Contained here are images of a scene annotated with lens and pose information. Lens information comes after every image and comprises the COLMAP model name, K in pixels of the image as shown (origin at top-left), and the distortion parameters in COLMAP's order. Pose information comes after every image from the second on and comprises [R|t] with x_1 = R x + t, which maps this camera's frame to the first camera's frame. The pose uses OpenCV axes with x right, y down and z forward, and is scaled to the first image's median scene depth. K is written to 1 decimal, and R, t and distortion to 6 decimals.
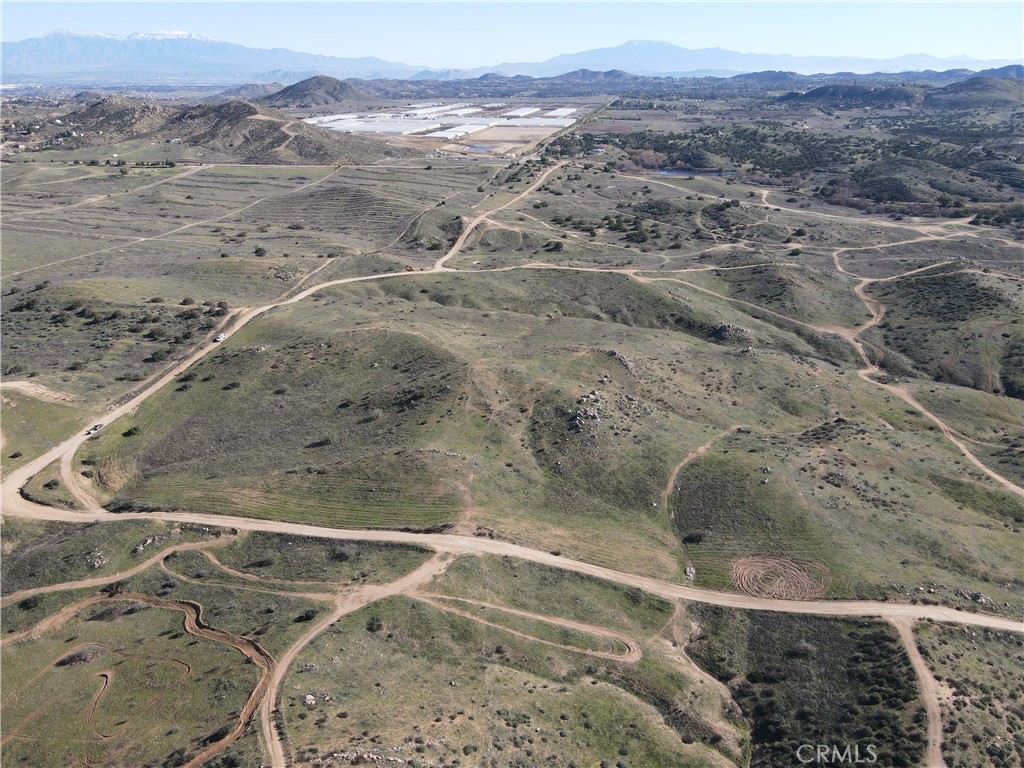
lens RADIAL K [[758.7, 0, 514.2], [0, 758.7, 384.9], [0, 0, 1]] dist [0.004299, 0.019444]
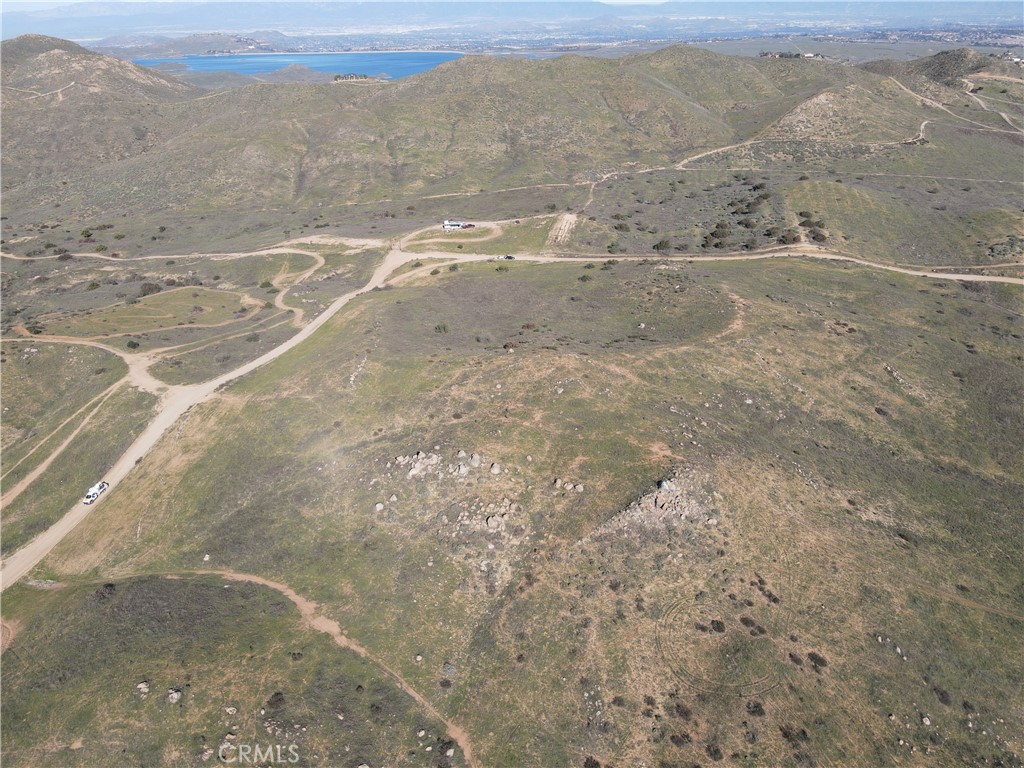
lens RADIAL K [[758.7, 0, 509.2], [0, 758.7, 388.5], [0, 0, 1]] dist [0.004299, 0.019444]
pose [[-0.043351, 0.445956, -0.894005, 0.733015], [-0.372177, 0.823227, 0.428697, -0.353885], [0.927149, 0.351313, 0.130287, 1.184035]]
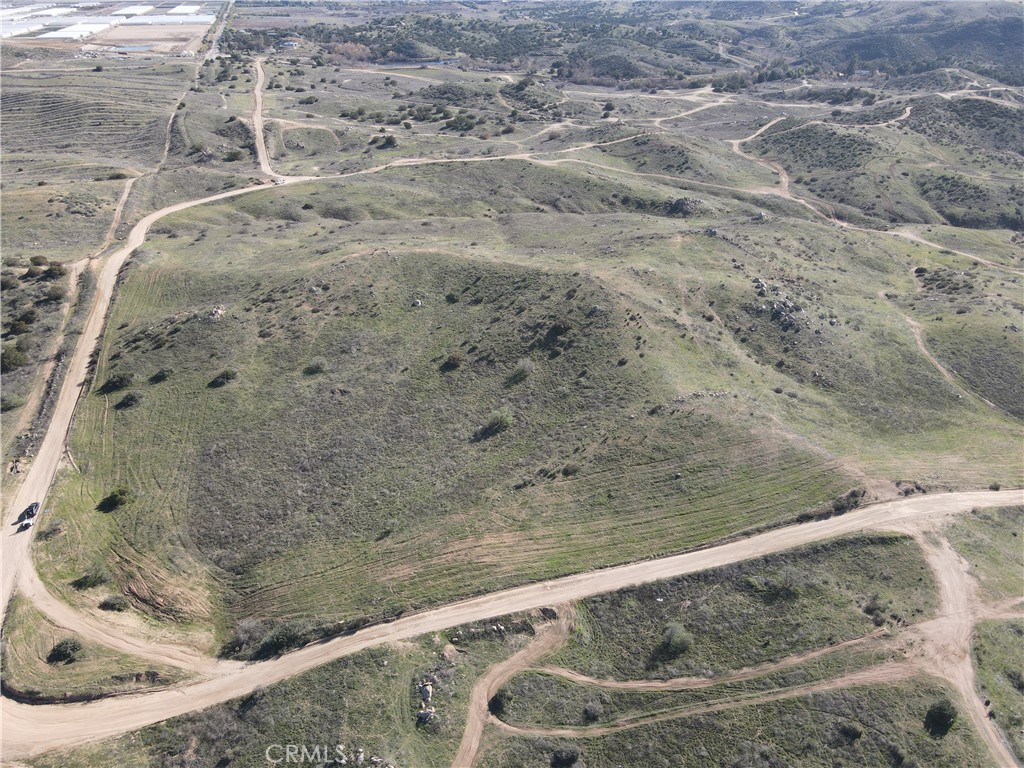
lens RADIAL K [[758.7, 0, 513.0], [0, 758.7, 382.7], [0, 0, 1]] dist [0.004299, 0.019444]
pose [[0.883731, -0.221429, 0.412296, -0.586141], [0.179362, 0.973967, 0.138630, -0.051602], [-0.432260, -0.048562, 0.900441, 0.526813]]
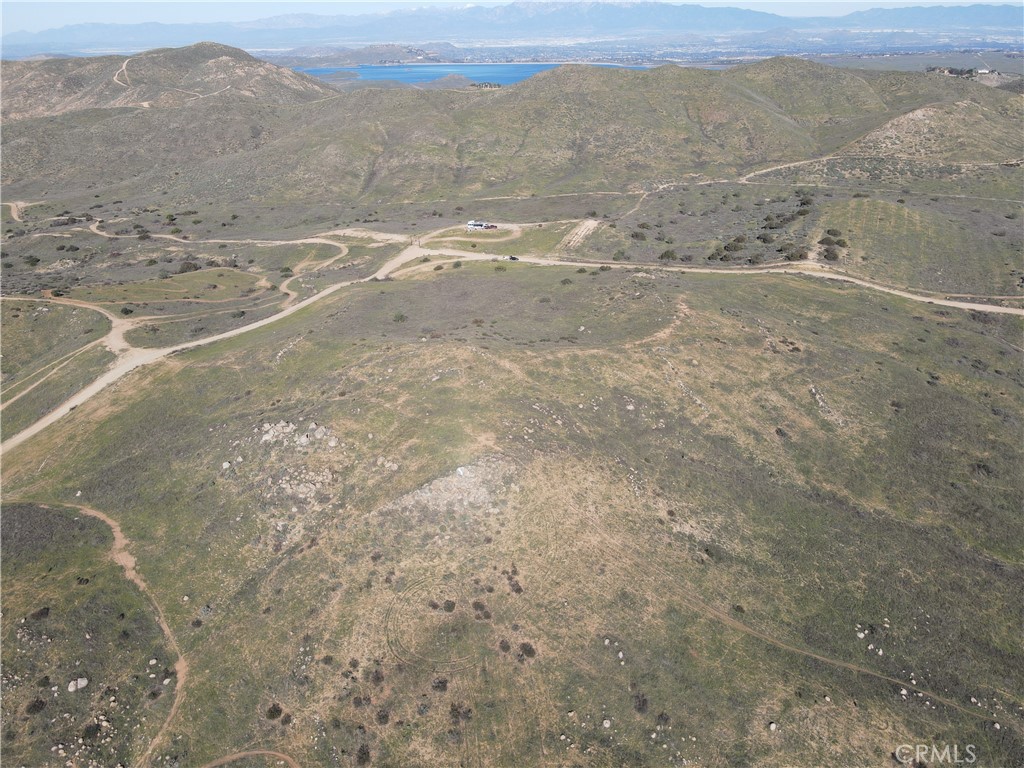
lens RADIAL K [[758.7, 0, 508.6], [0, 758.7, 388.0], [0, 0, 1]] dist [0.004299, 0.019444]
pose [[-0.242128, 0.420574, -0.874352, 0.724688], [-0.364102, 0.795920, 0.483675, -0.450560], [0.899335, 0.435465, -0.039583, 1.450633]]
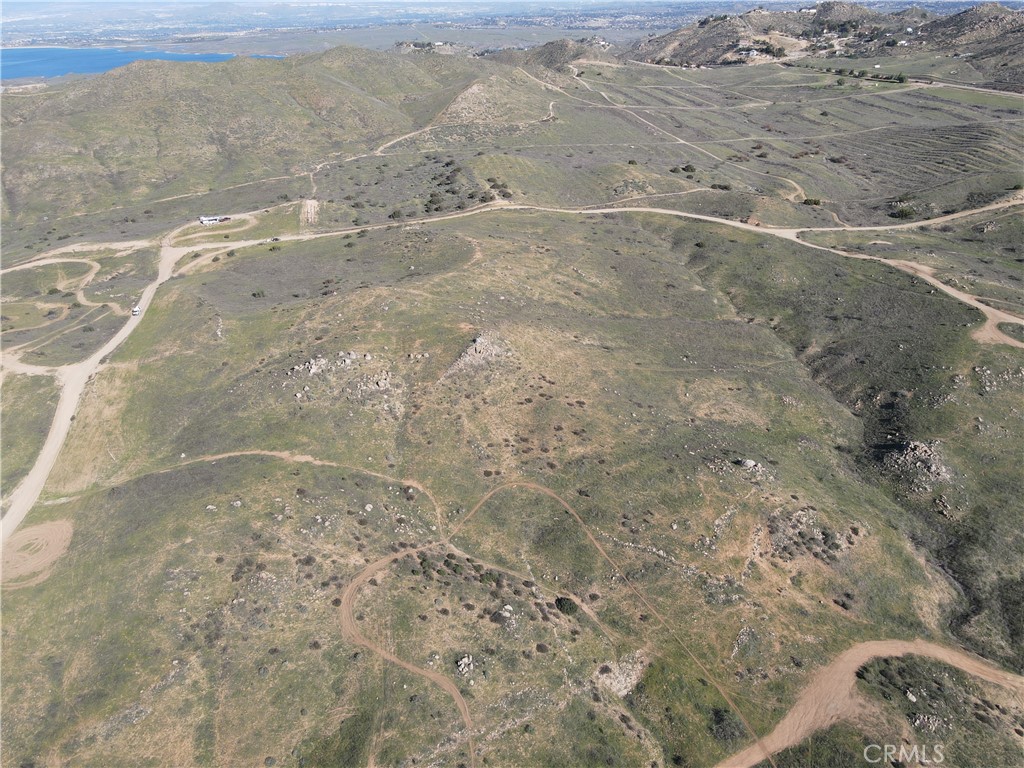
lens RADIAL K [[758.7, 0, 511.9], [0, 758.7, 391.7], [0, 0, 1]] dist [0.004299, 0.019444]
pose [[0.389350, 0.424780, -0.817293, 1.113919], [-0.337308, 0.891428, 0.302621, -0.335655], [0.857106, 0.157854, 0.490359, 0.946102]]
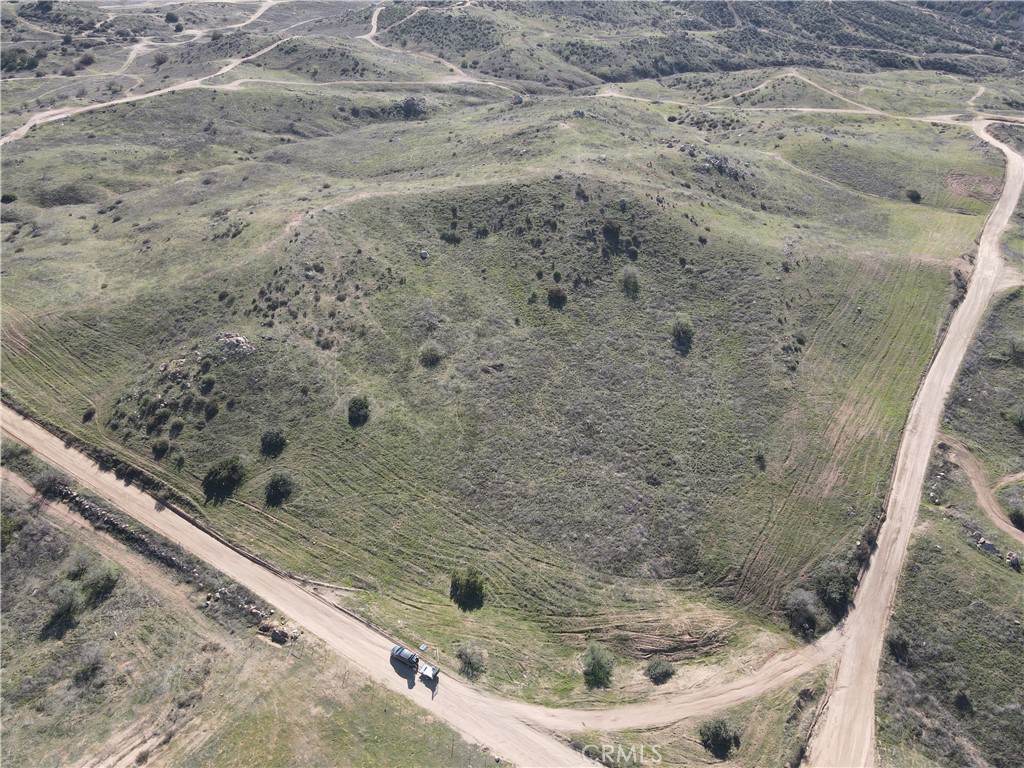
lens RADIAL K [[758.7, 0, 512.6], [0, 758.7, 384.9], [0, 0, 1]] dist [0.004299, 0.019444]
pose [[0.364502, -0.531476, 0.764638, -0.936354], [0.361922, 0.837429, 0.409543, -0.221188], [-0.857992, 0.127460, 0.497598, 0.993254]]
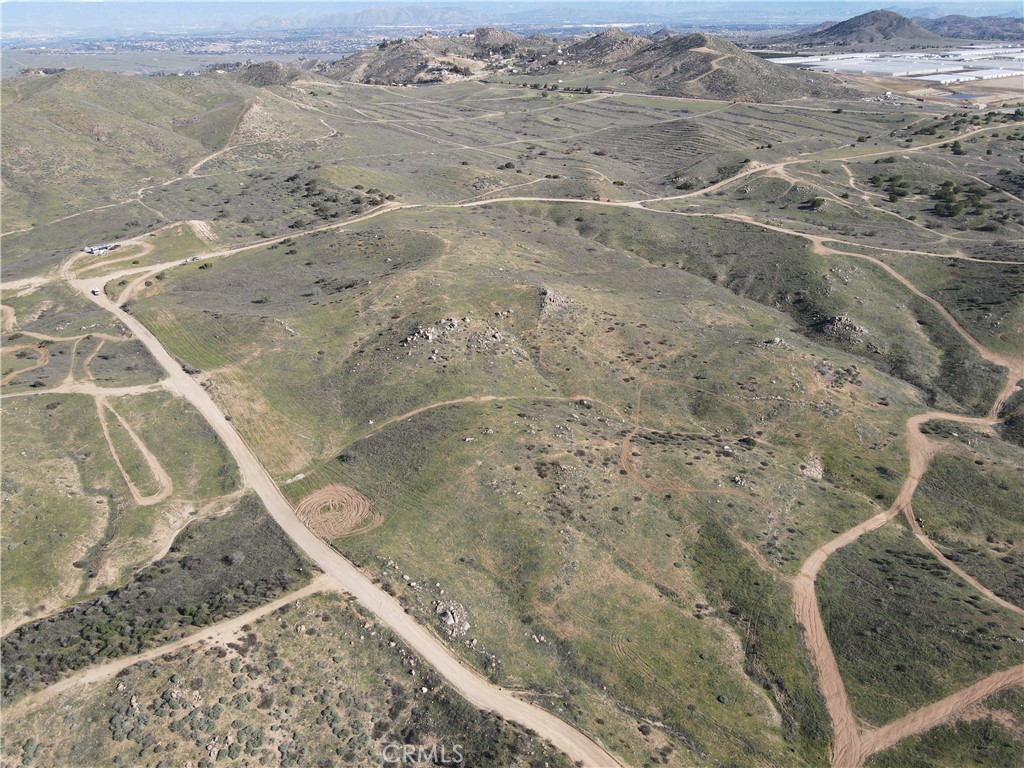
lens RADIAL K [[758.7, 0, 514.1], [0, 758.7, 389.7], [0, 0, 1]] dist [0.004299, 0.019444]
pose [[0.758553, 0.286795, -0.585104, 0.958890], [-0.244505, 0.957598, 0.152391, -0.085633], [0.604000, 0.027464, 0.796511, 0.346995]]
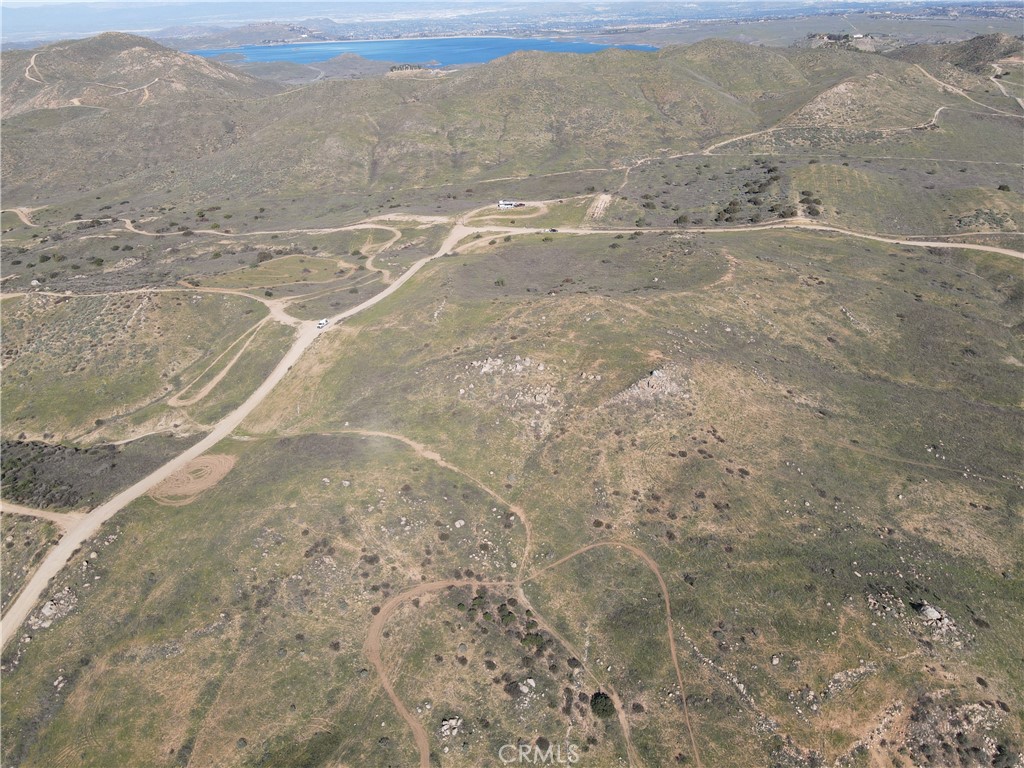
lens RADIAL K [[758.7, 0, 508.2], [0, 758.7, 388.5], [0, 0, 1]] dist [0.004299, 0.019444]
pose [[-0.101213, 0.462122, -0.881021, 1.057748], [-0.352007, 0.811648, 0.466173, -0.424450], [0.930509, 0.357309, 0.080521, 1.176800]]
